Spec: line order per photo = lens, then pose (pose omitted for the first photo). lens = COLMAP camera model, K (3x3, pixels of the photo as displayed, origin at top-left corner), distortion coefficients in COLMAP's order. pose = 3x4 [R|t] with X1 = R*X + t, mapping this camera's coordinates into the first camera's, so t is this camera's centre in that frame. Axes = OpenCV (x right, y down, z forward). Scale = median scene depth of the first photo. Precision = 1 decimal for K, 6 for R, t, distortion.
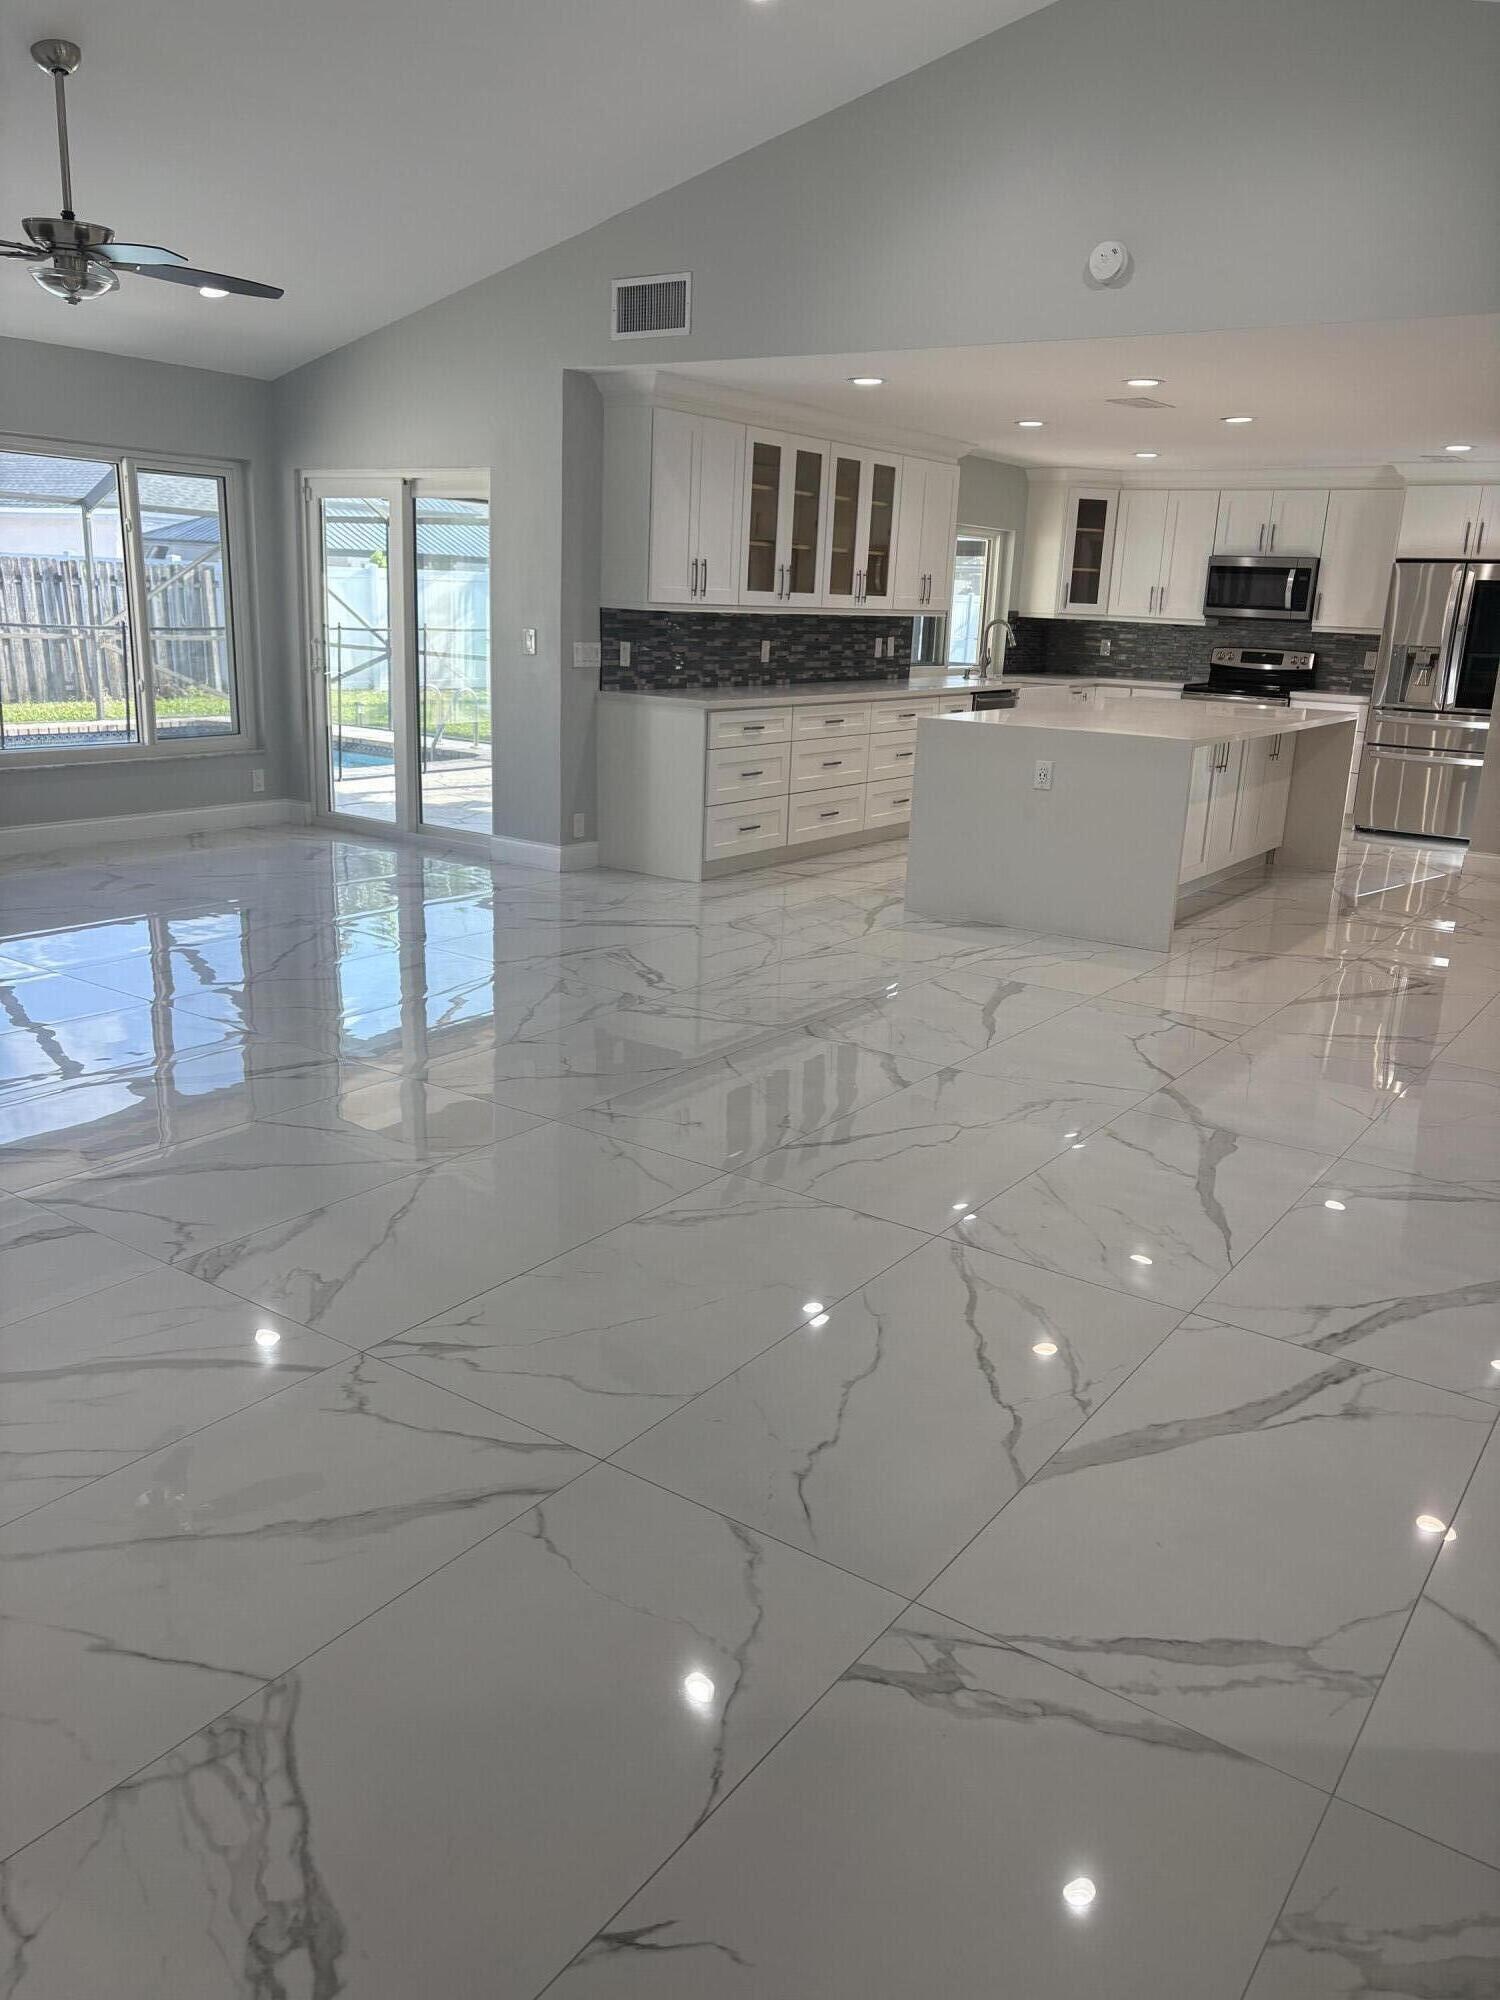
lens RADIAL K [[1499.6, 0, 749.7], [0, 1499.6, 1054.1], [0, 0, 1]] dist [0.004024, -0.022626]
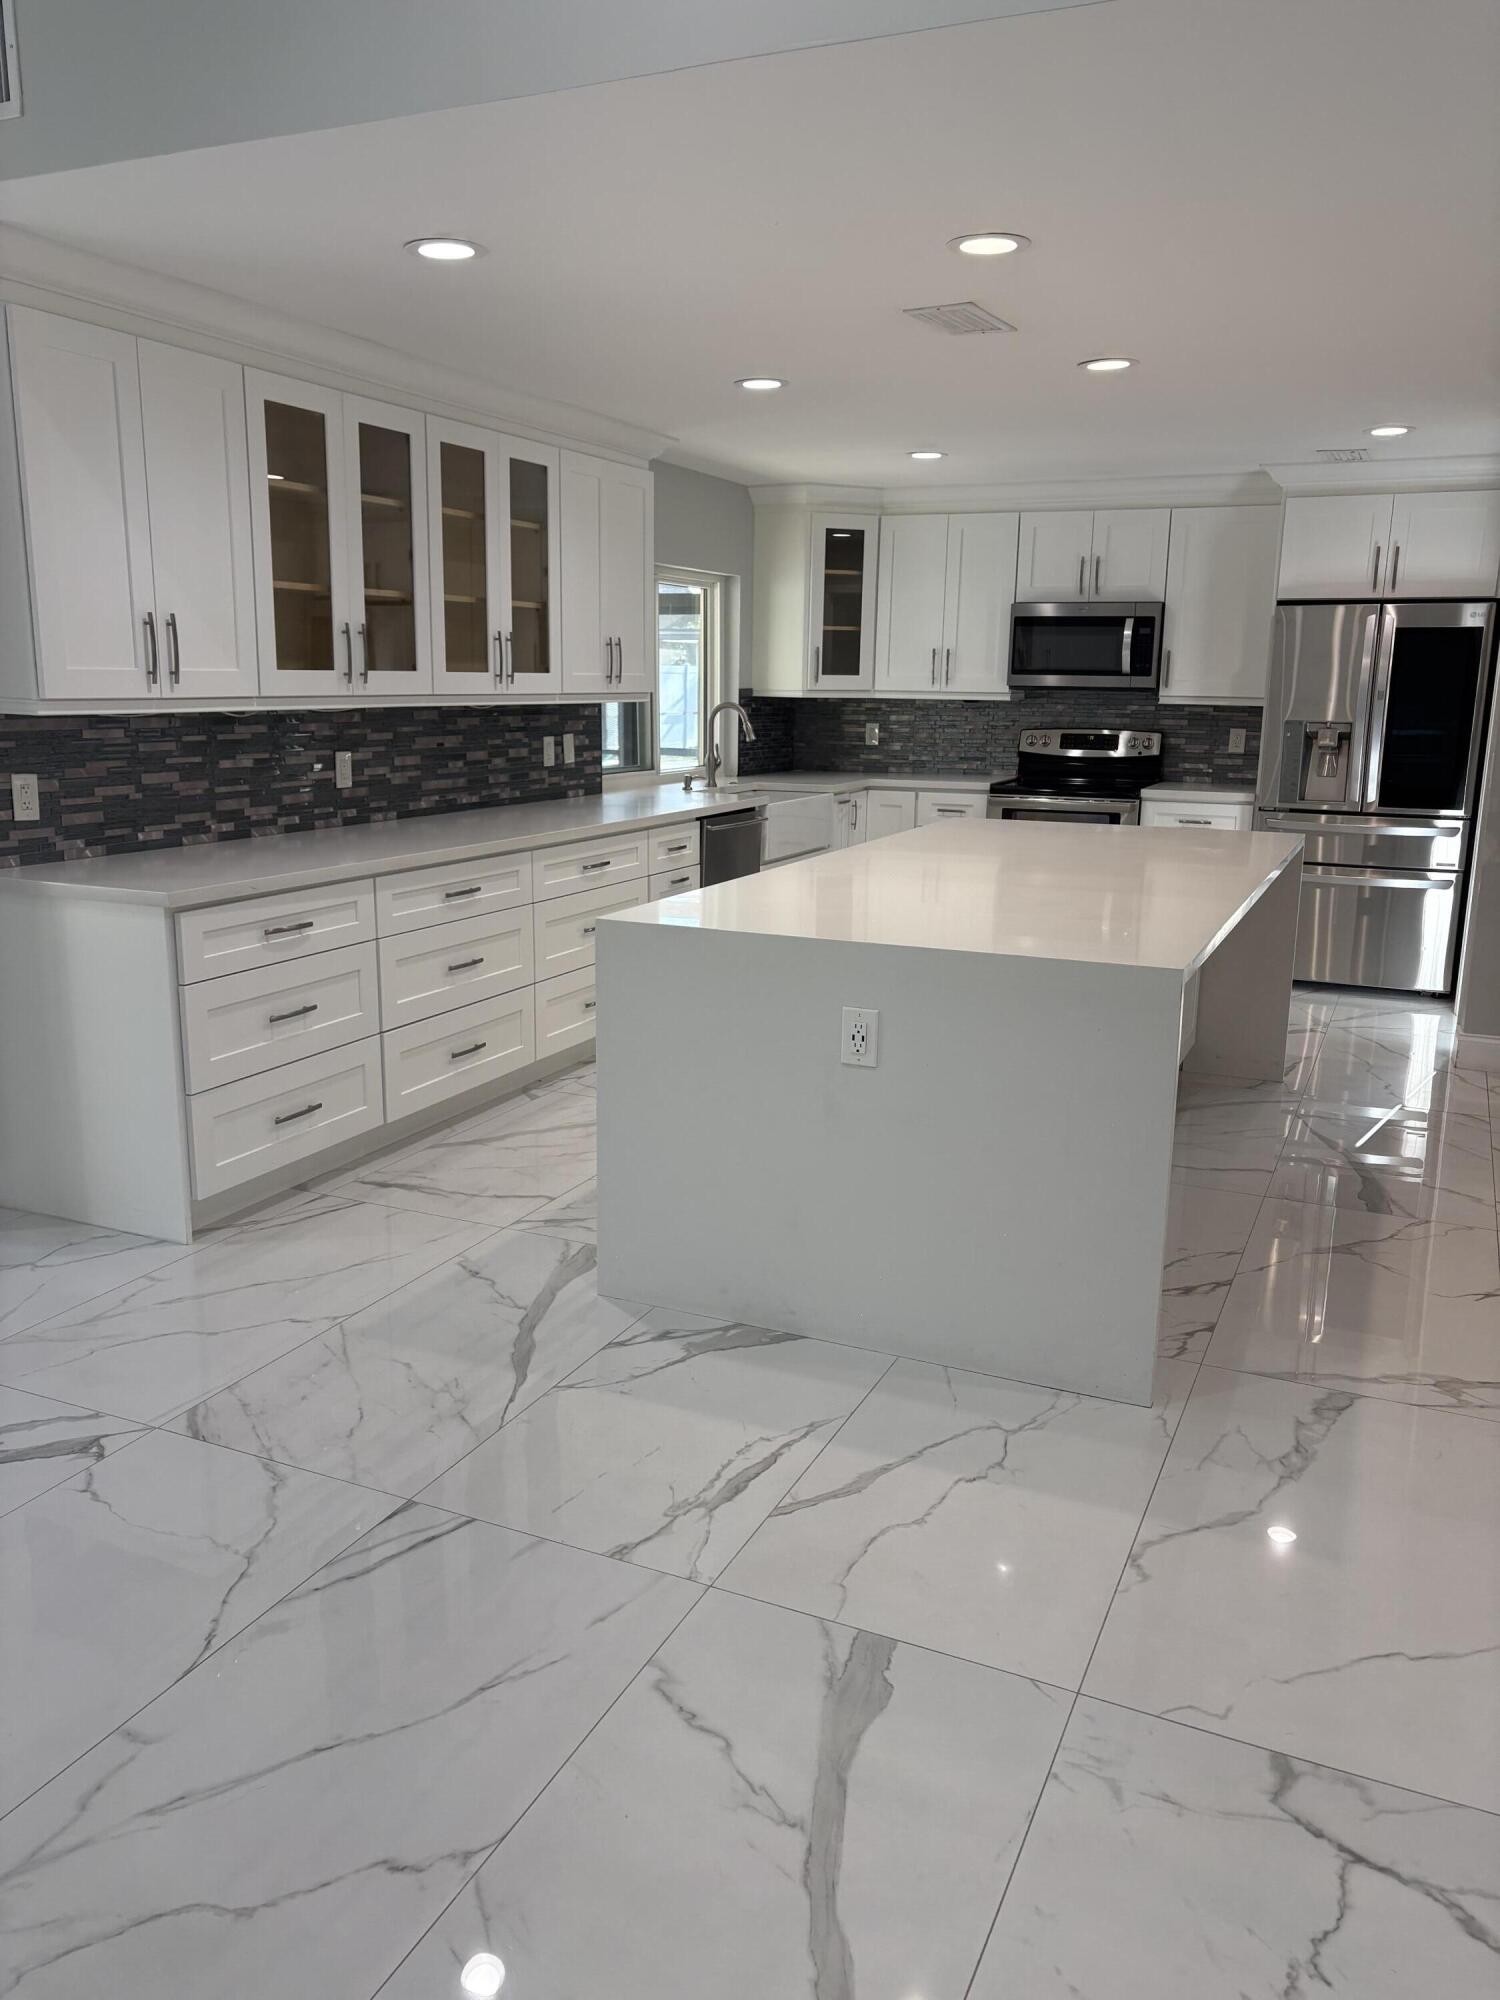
lens RADIAL K [[1499.8, 0, 756.0], [0, 1499.8, 1034.4], [0, 0, 1]] dist [0.128474, -0.378982]
pose [[0.982705, -0.067823, 0.172309, 0.054005], [0.077987, 0.995549, -0.052914, -0.109241], [-0.167953, 0.065436, 0.983621, 0.356653]]
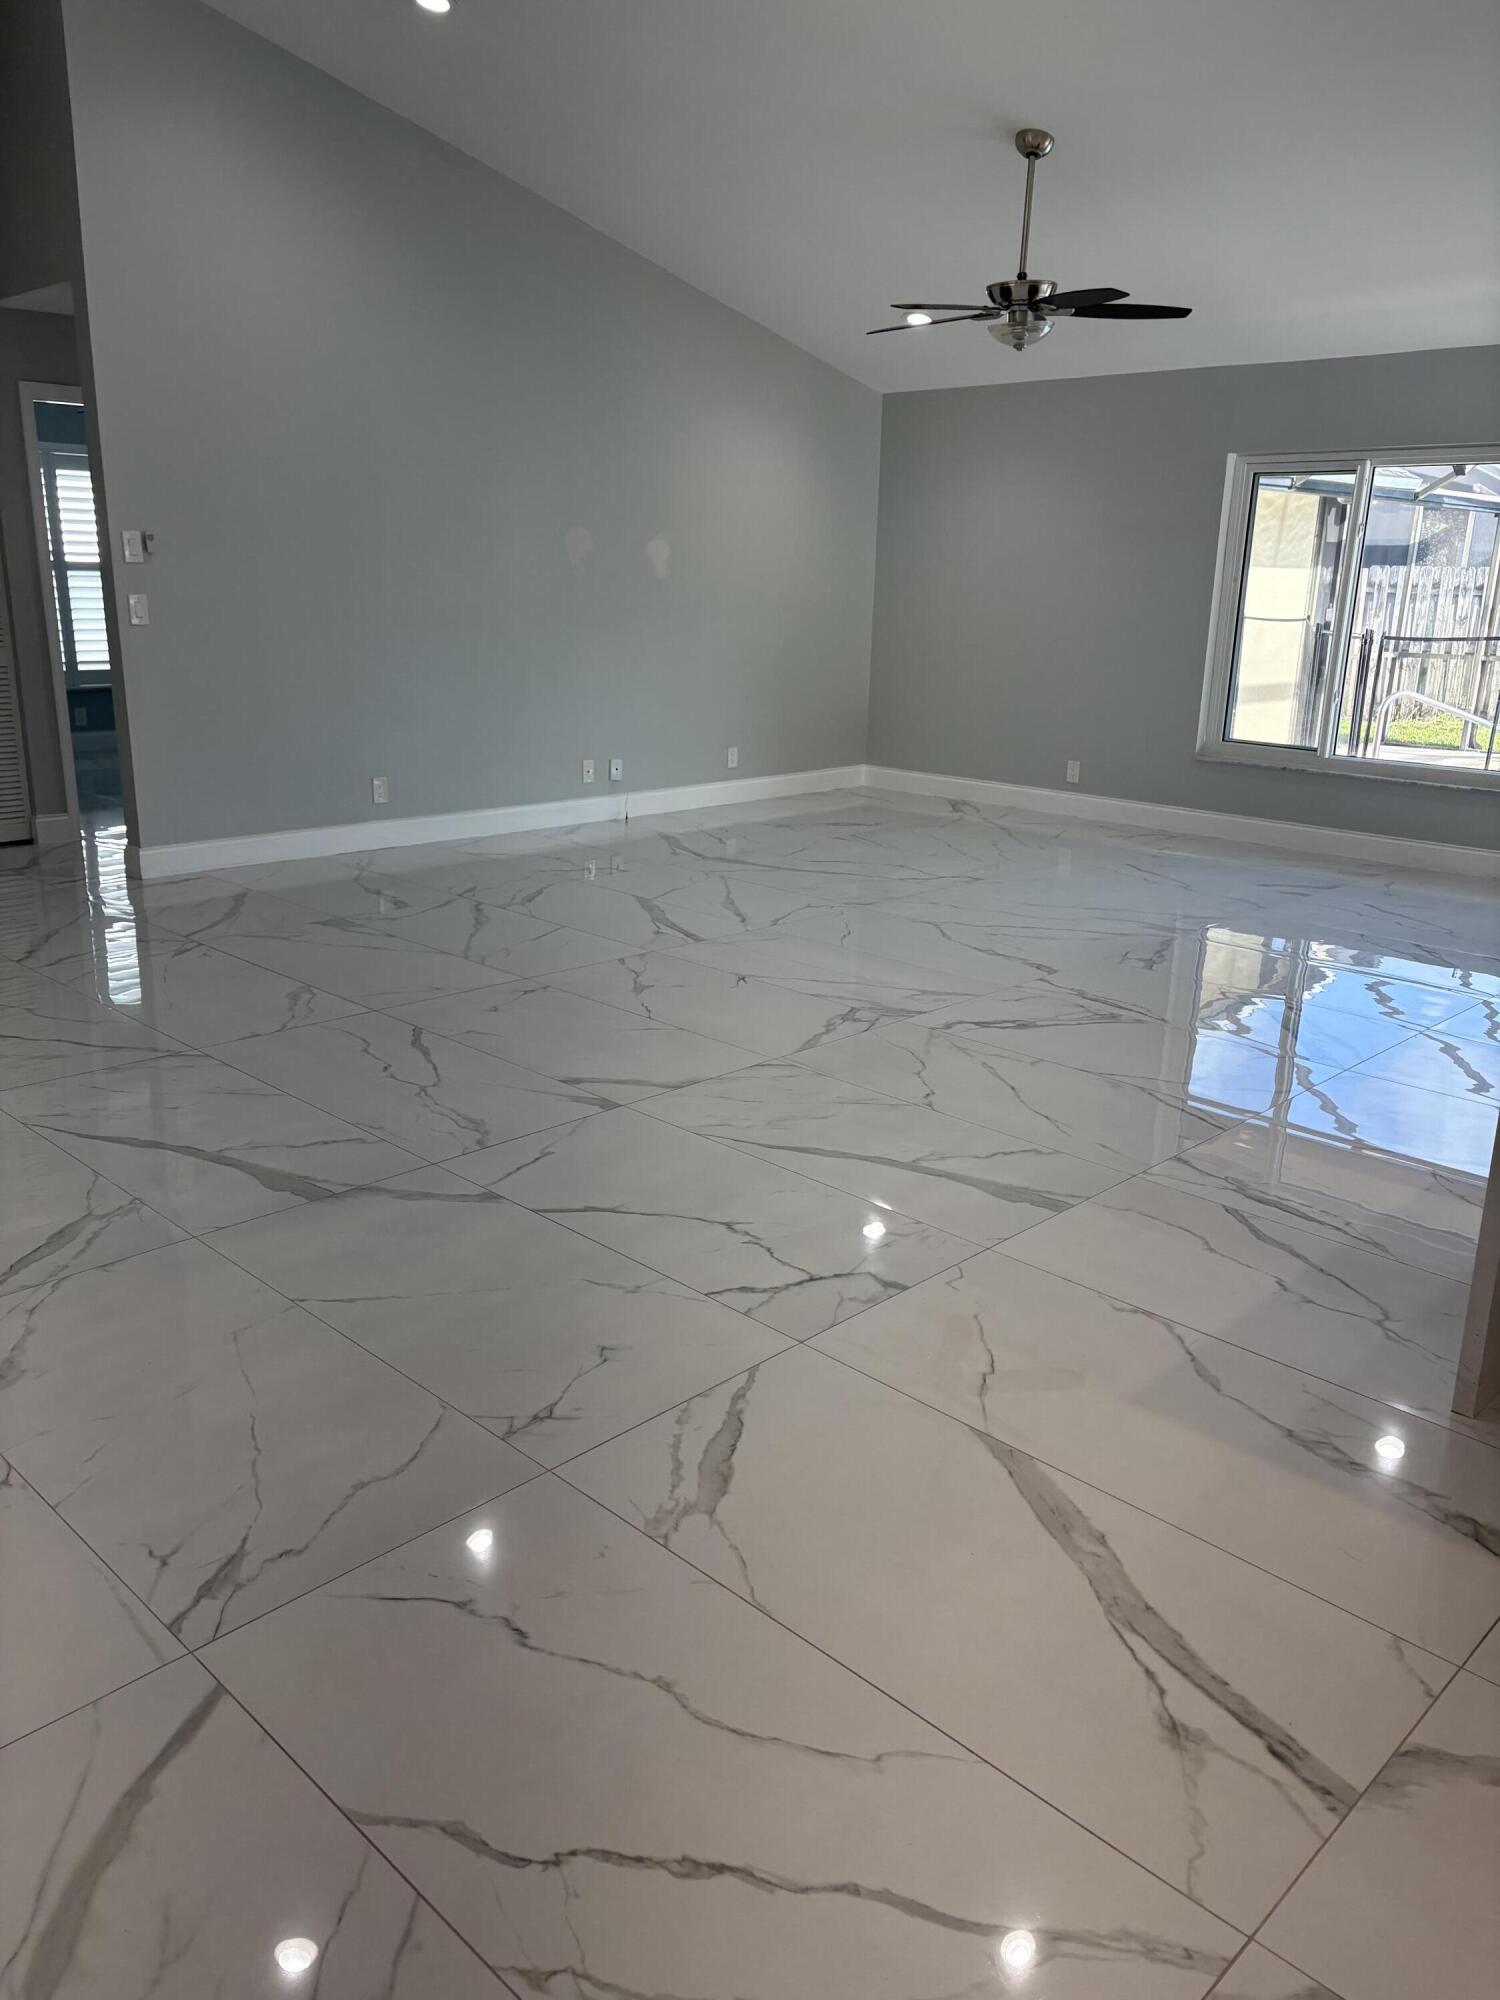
lens RADIAL K [[1499.8, 0, 756.0], [0, 1499.8, 1034.4], [0, 0, 1]] dist [0.128474, -0.378982]
pose [[-0.157055, 0.255918, -0.953855, 0.441046], [-0.317861, 0.901349, 0.294168, -0.144383], [0.935039, 0.349394, -0.060215, 0.528006]]
